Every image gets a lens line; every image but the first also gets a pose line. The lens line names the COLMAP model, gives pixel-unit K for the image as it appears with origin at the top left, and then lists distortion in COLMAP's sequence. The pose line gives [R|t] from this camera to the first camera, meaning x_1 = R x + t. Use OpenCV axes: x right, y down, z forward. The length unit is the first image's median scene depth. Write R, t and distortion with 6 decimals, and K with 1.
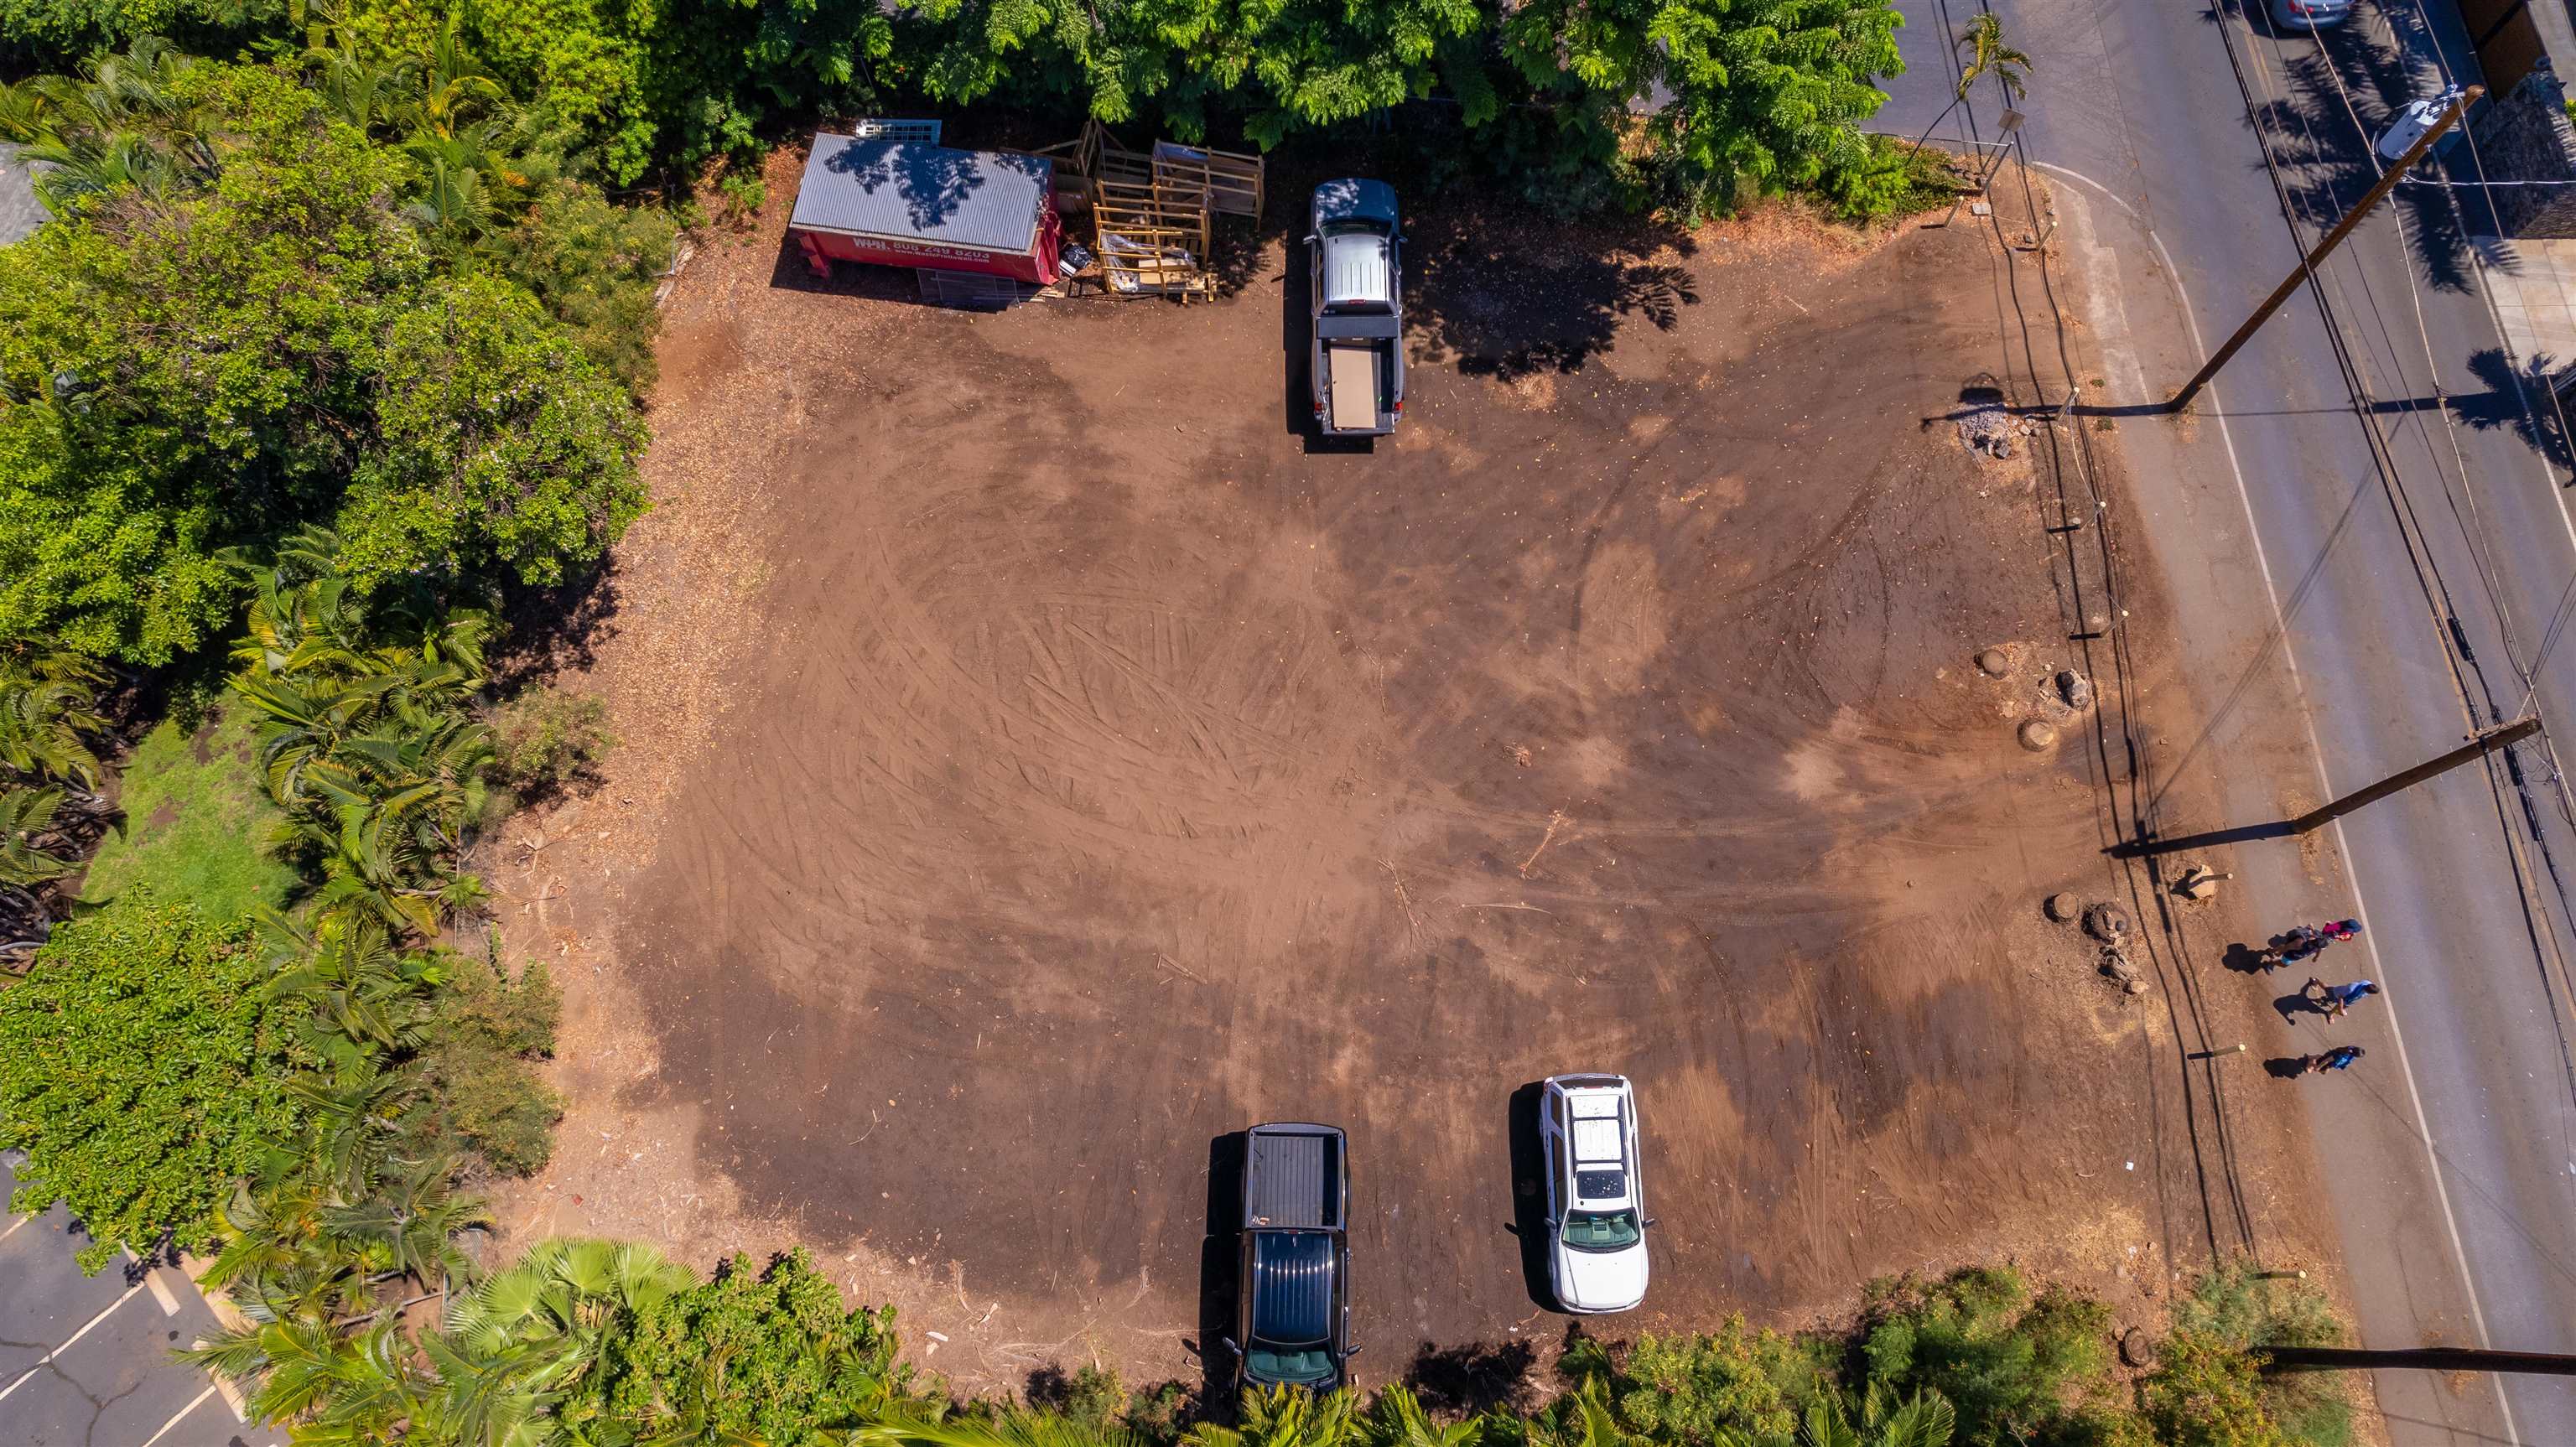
lens RADIAL K [[1719.3, 0, 1294.5], [0, 1719.3, 666.0], [0, 0, 1]] dist [-0.082982, 0.075985]
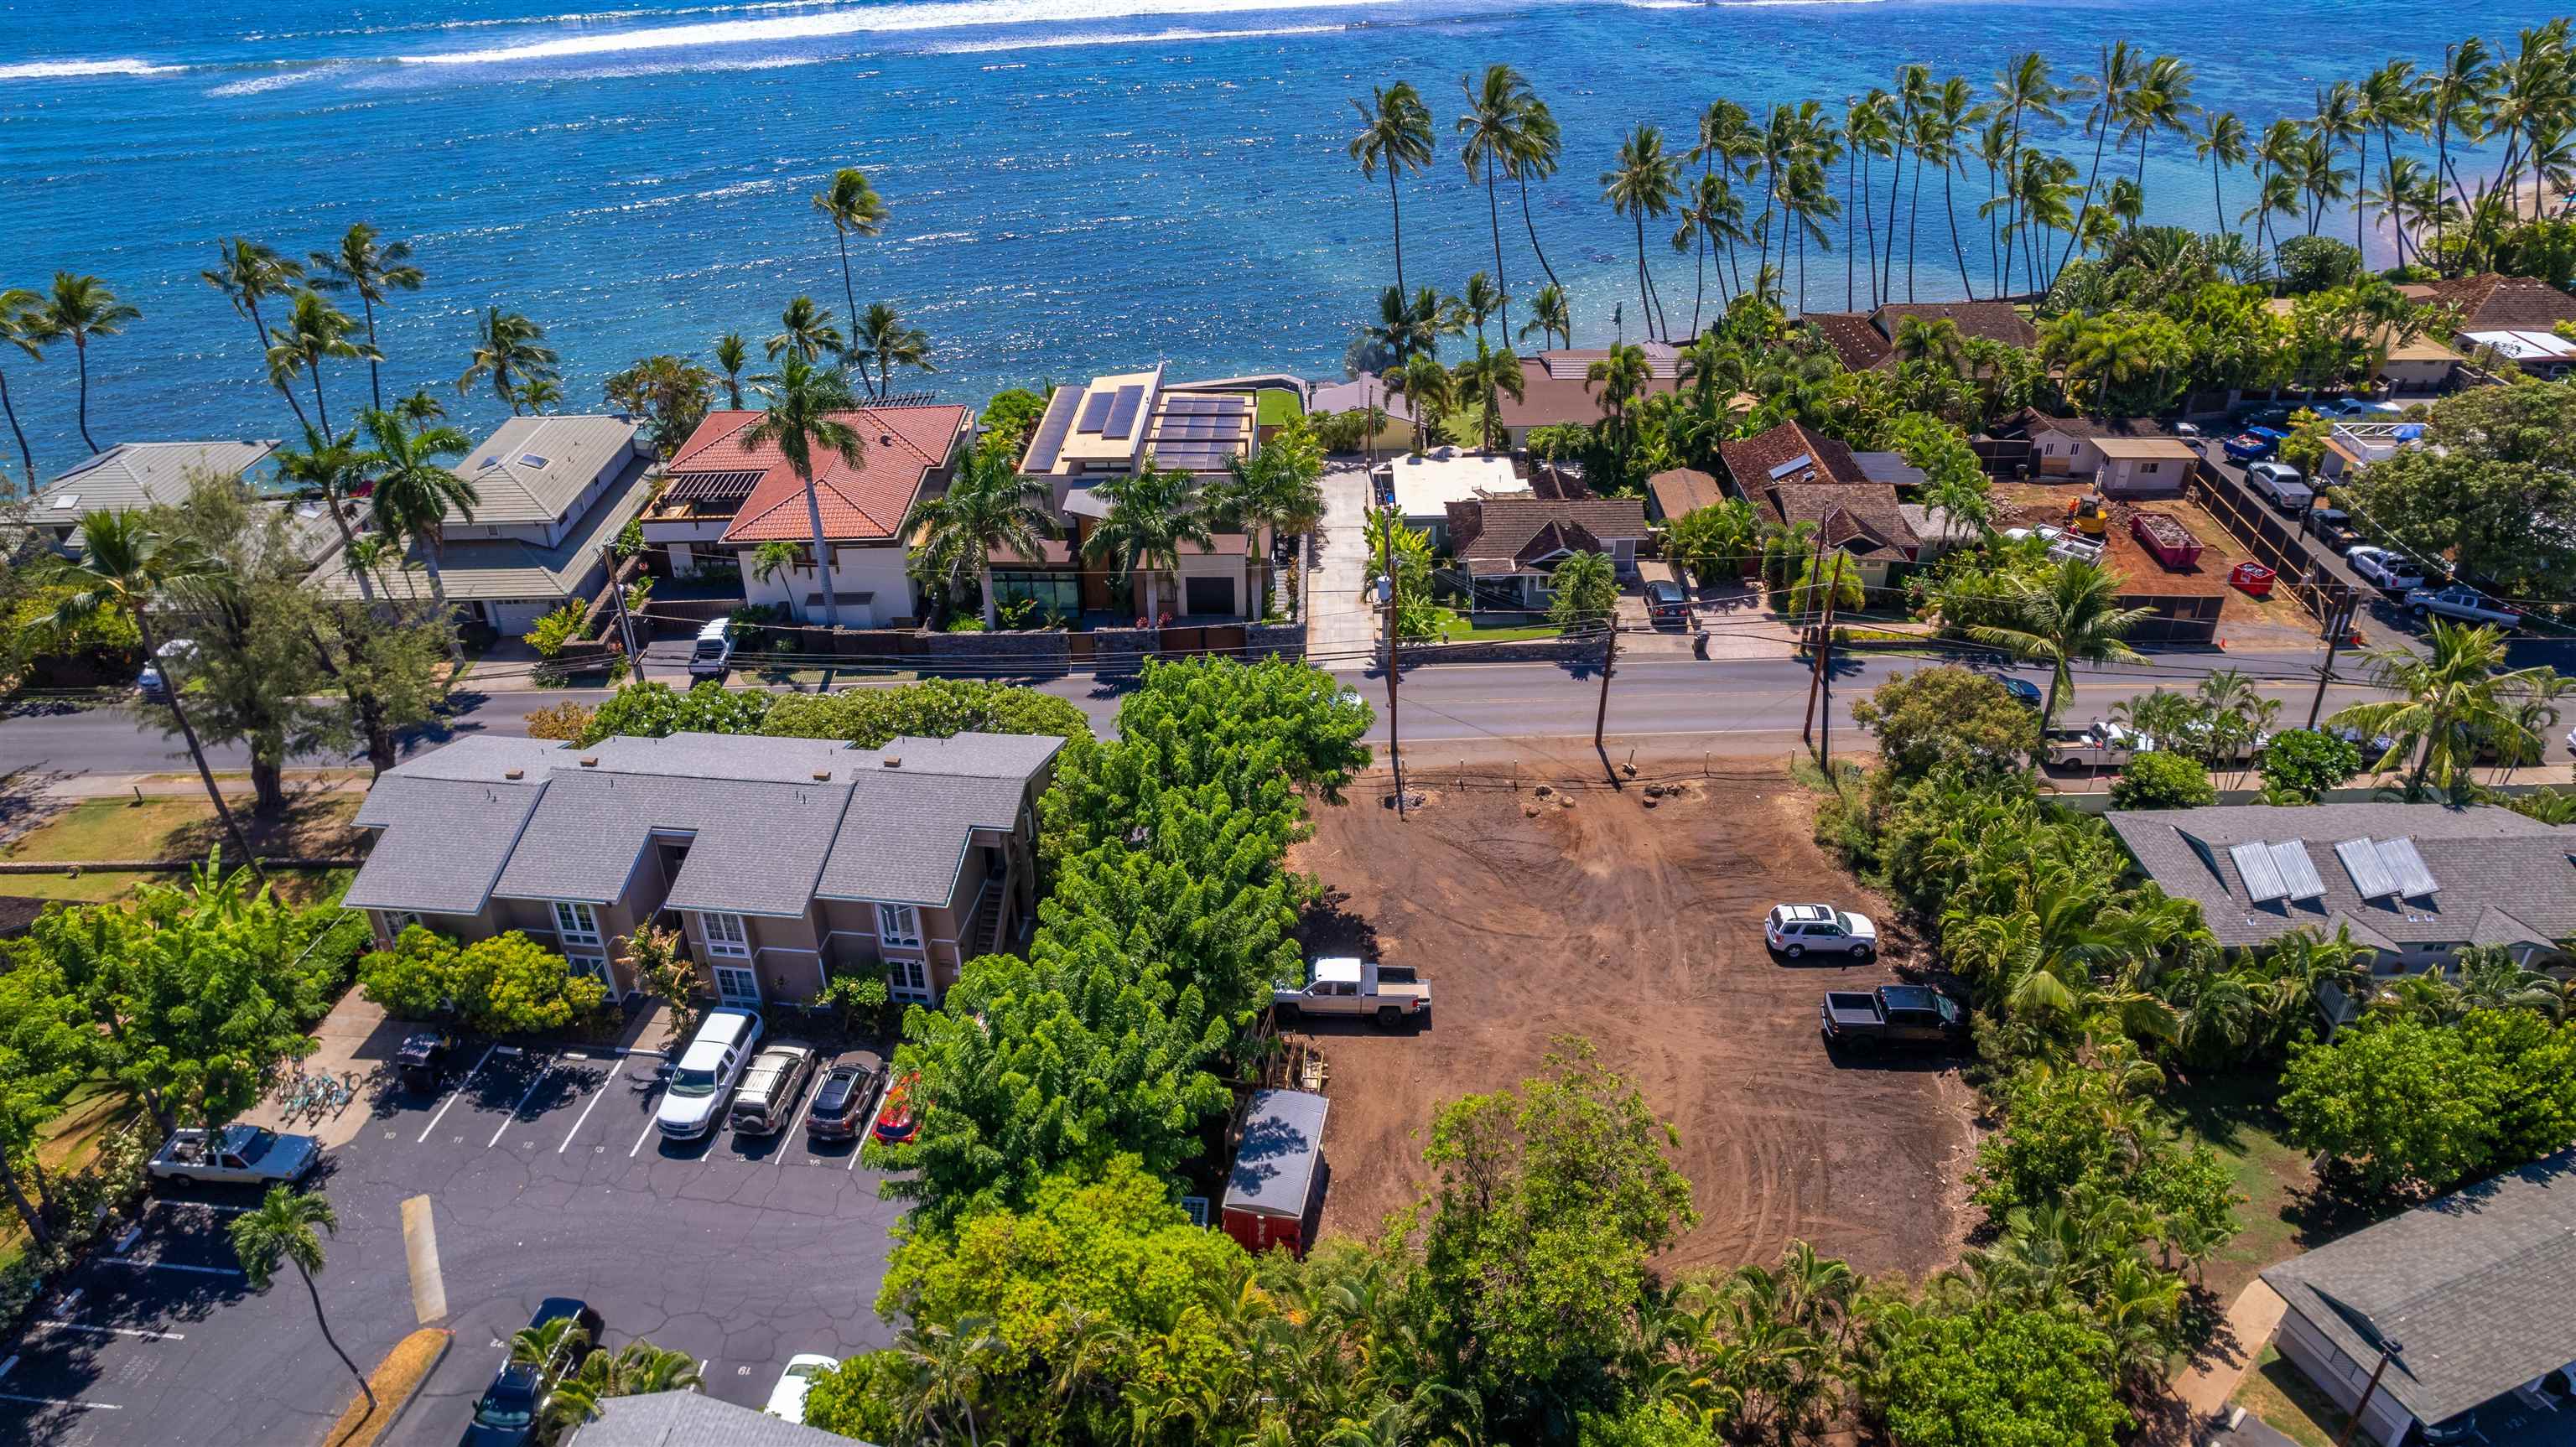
lens RADIAL K [[1686.3, 0, 1291.6], [0, 1686.3, 676.4], [0, 0, 1]] dist [-0.086845, 0.081406]
pose [[0.018606, -0.457351, 0.889091, -1.321779], [0.936606, 0.319165, 0.144579, -0.613167], [-0.349890, 0.830038, 0.434296, 0.052815]]
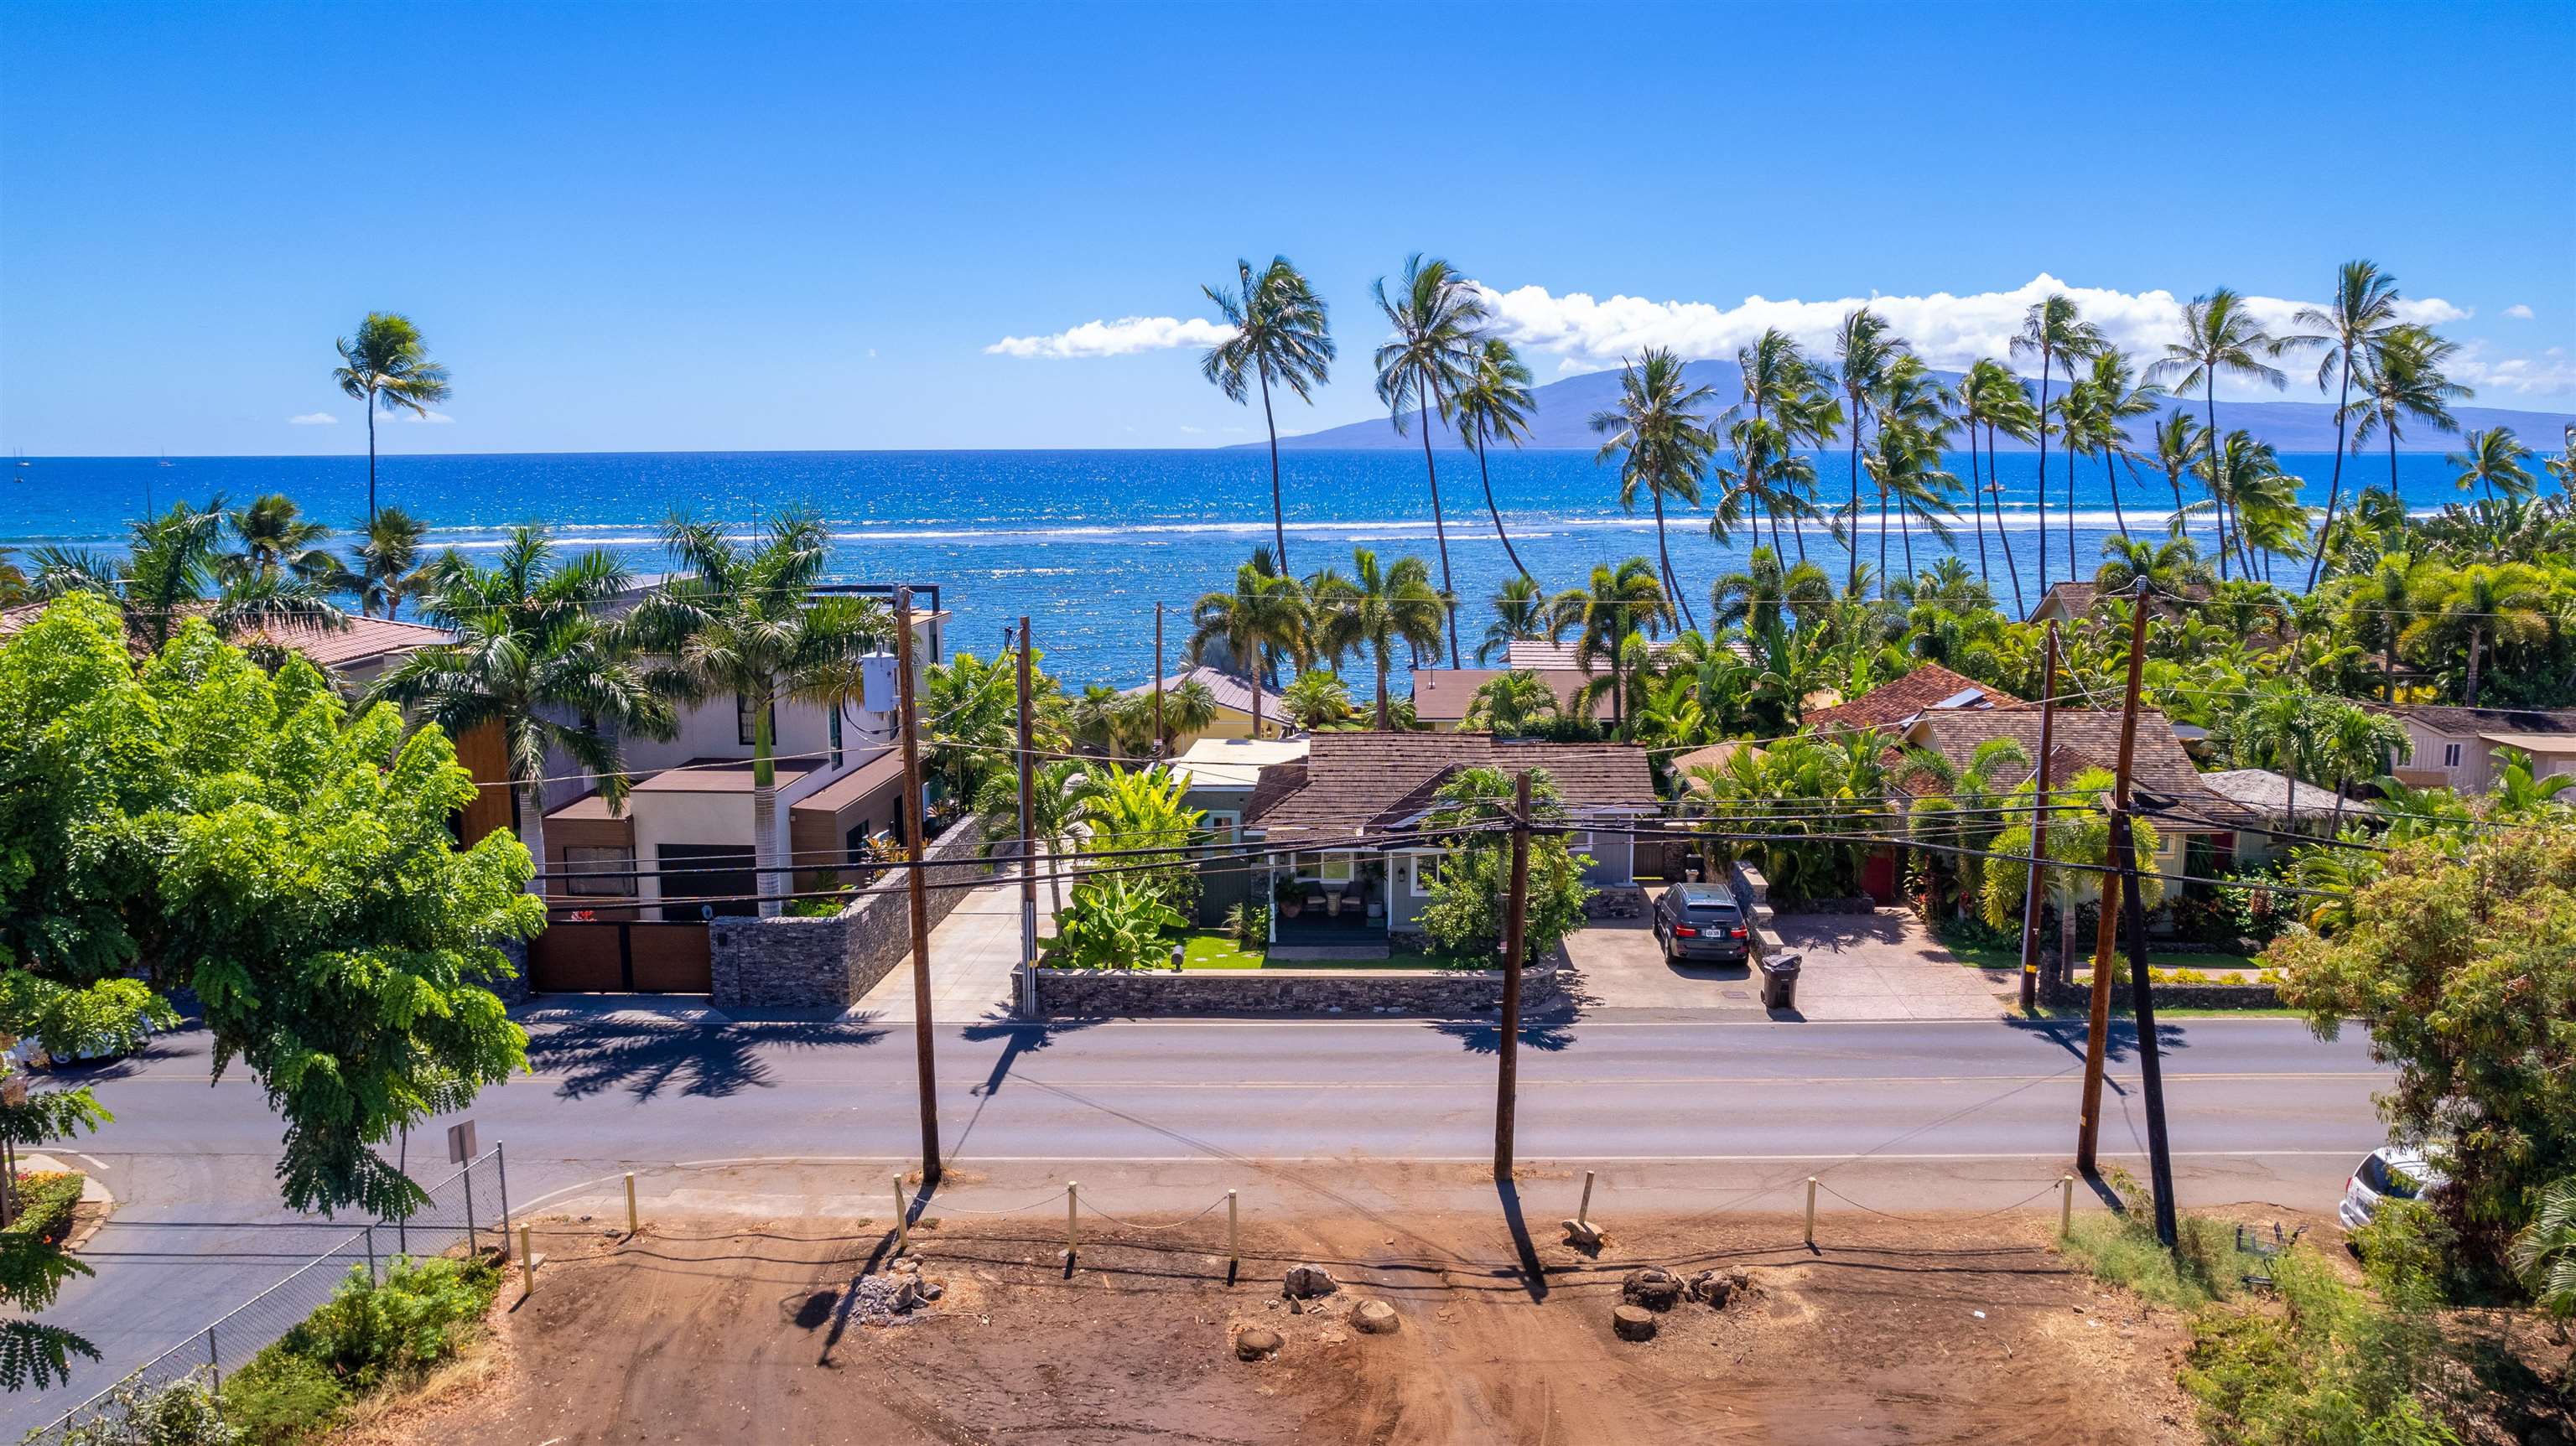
lens RADIAL K [[1727.9, 0, 1299.4], [0, 1727.9, 710.5], [0, 0, 1]] dist [-0.046724, 0.001713]
pose [[0.061098, -0.118506, 0.991072, -0.214582], [0.931776, 0.362762, -0.014065, -0.064700], [-0.357857, 0.924316, 0.132585, 0.647818]]
